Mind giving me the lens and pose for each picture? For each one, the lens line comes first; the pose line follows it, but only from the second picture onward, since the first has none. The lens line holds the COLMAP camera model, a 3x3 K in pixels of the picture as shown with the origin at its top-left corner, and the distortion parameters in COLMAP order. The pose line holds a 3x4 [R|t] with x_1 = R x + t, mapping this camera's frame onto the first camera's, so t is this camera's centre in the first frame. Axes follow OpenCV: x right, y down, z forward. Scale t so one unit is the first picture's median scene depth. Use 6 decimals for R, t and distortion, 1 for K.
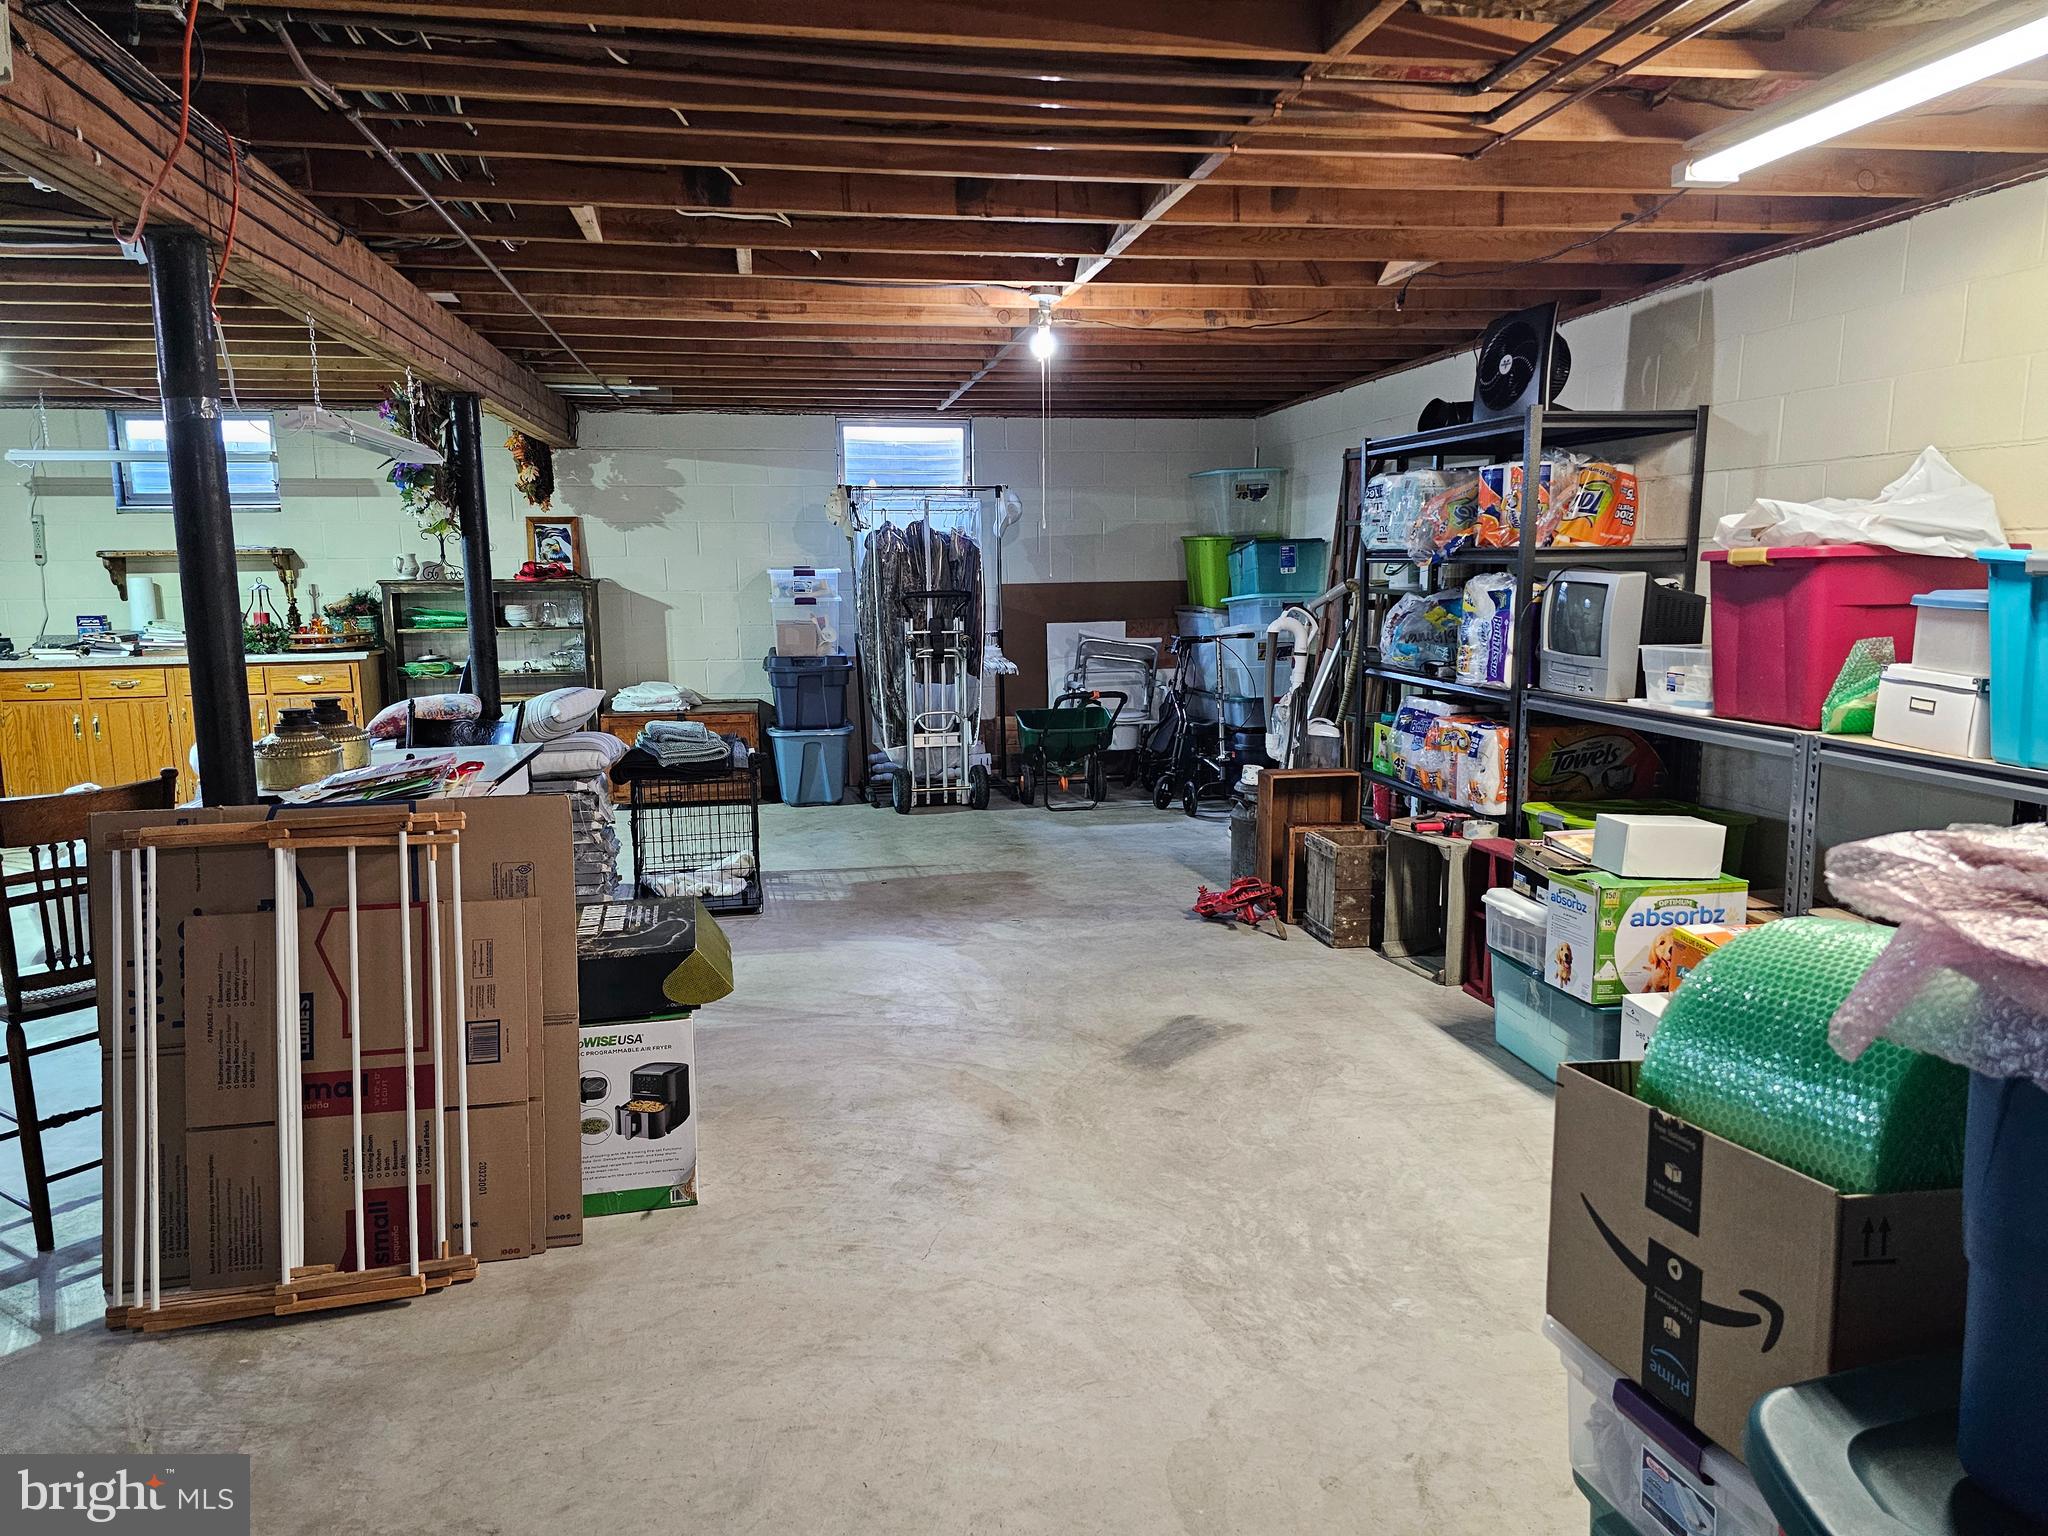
lens RADIAL K [[1374.2, 0, 1005.9], [0, 1374.2, 763.6], [0, 0, 1]] dist [0.055272, -0.048431]
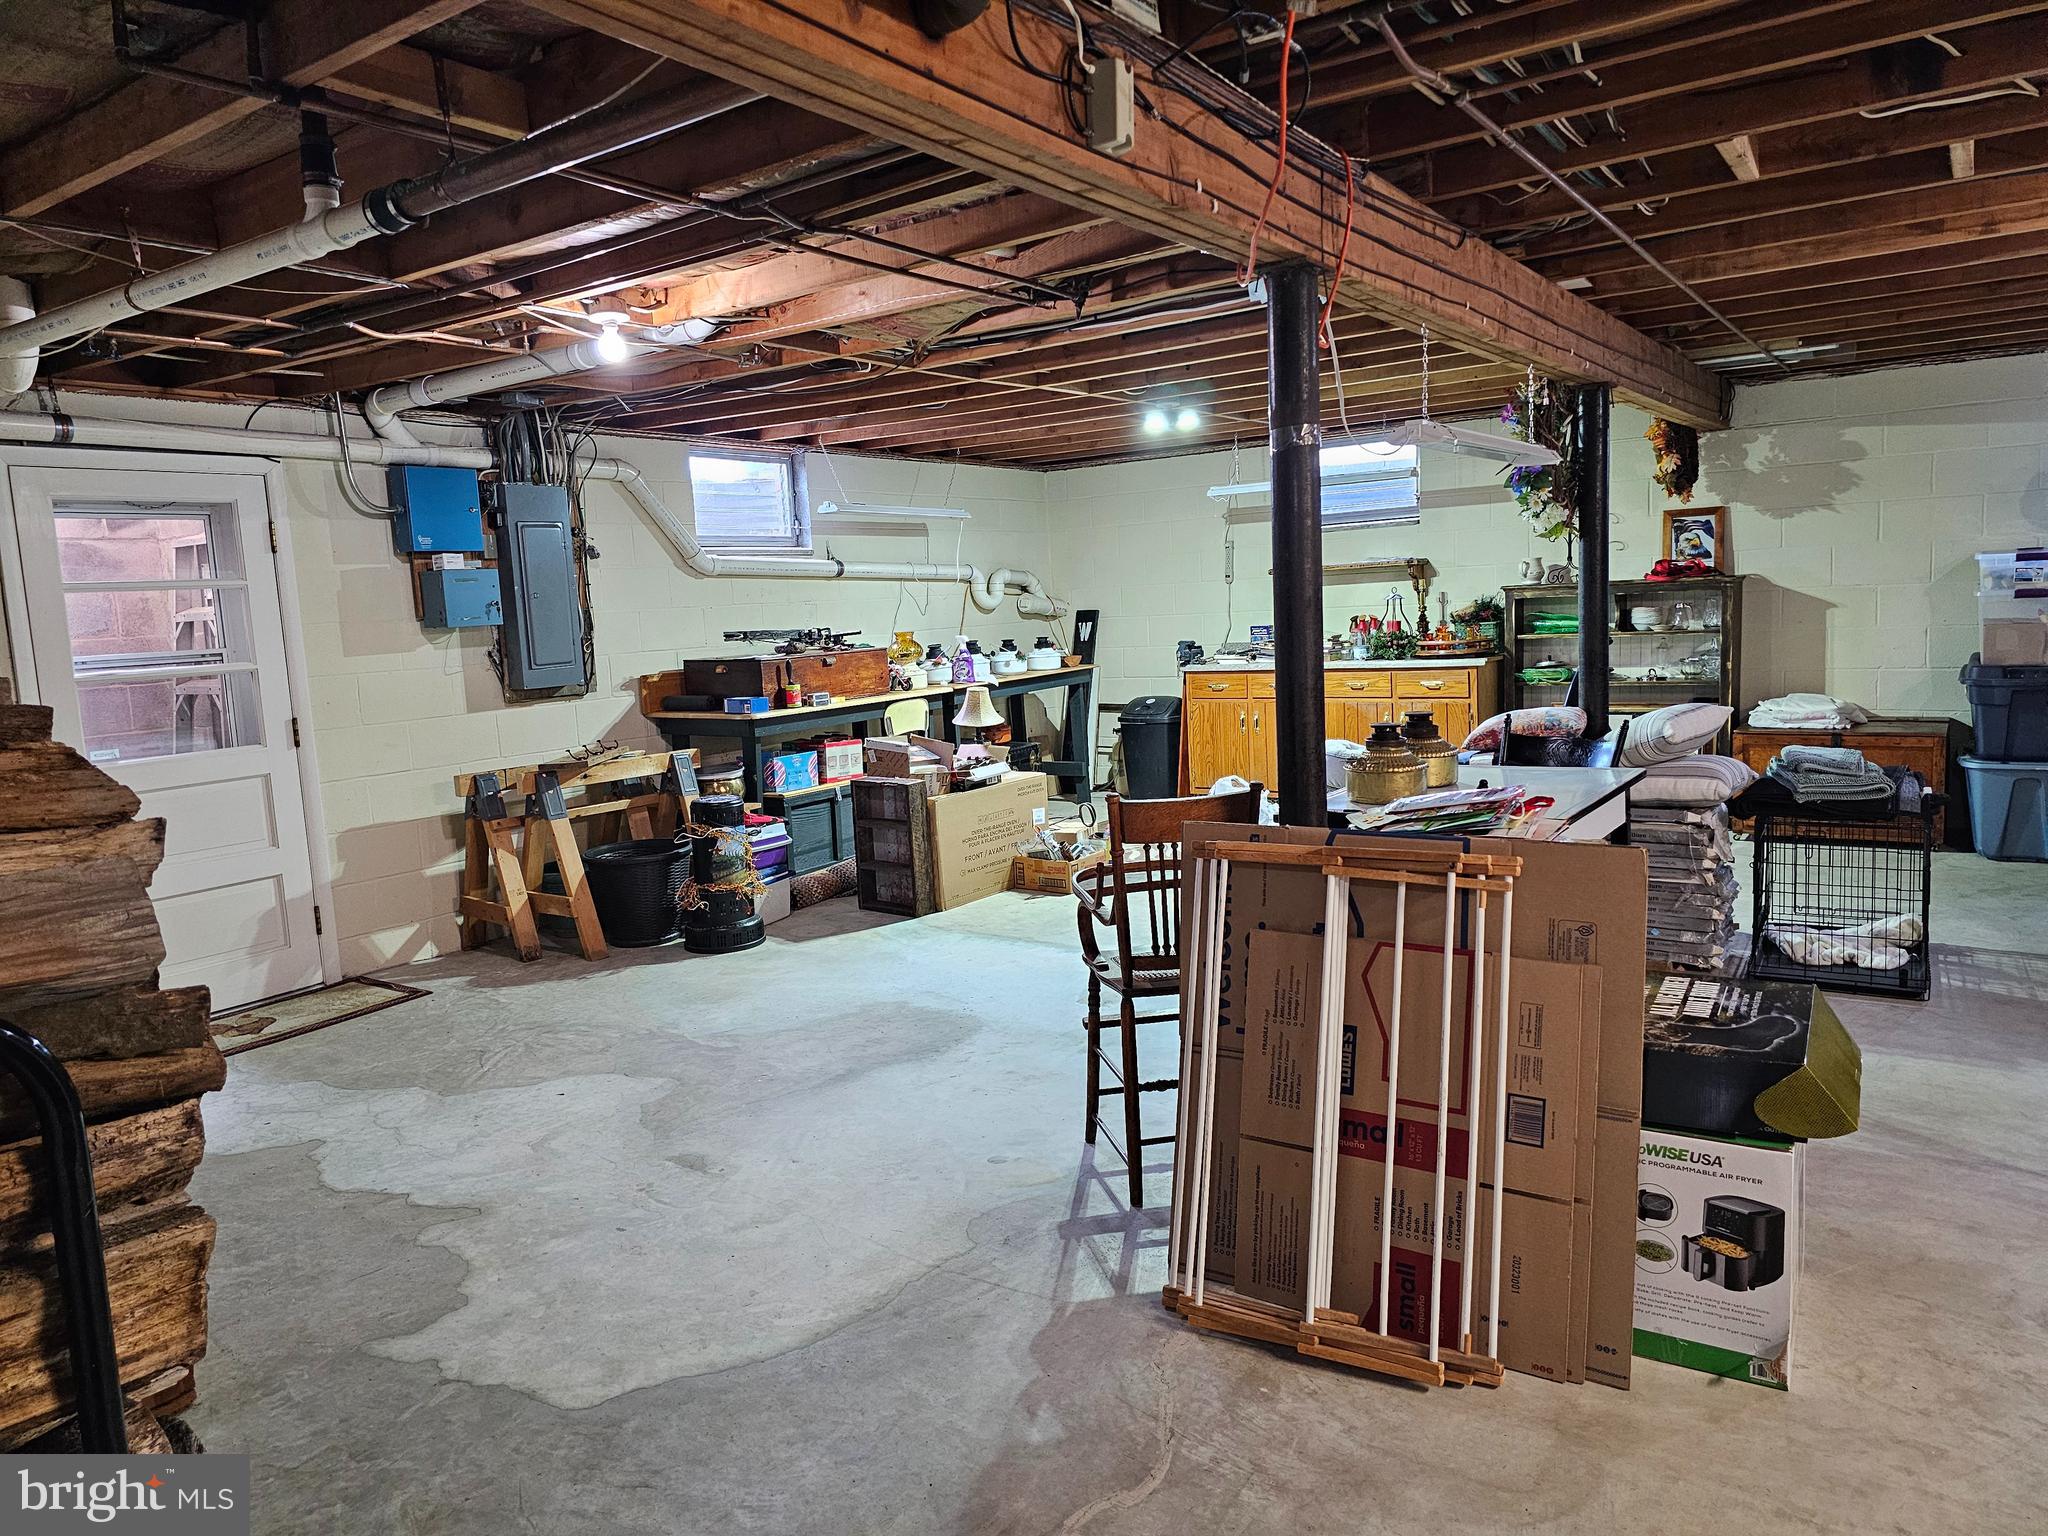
lens RADIAL K [[1374.2, 0, 1005.9], [0, 1374.2, 763.6], [0, 0, 1]] dist [0.055272, -0.048431]
pose [[0.712176, 0.058923, -0.699524, -0.007893], [-0.058040, 0.998002, 0.024975, -0.024931], [0.699598, 0.022814, 0.714173, 0.118820]]
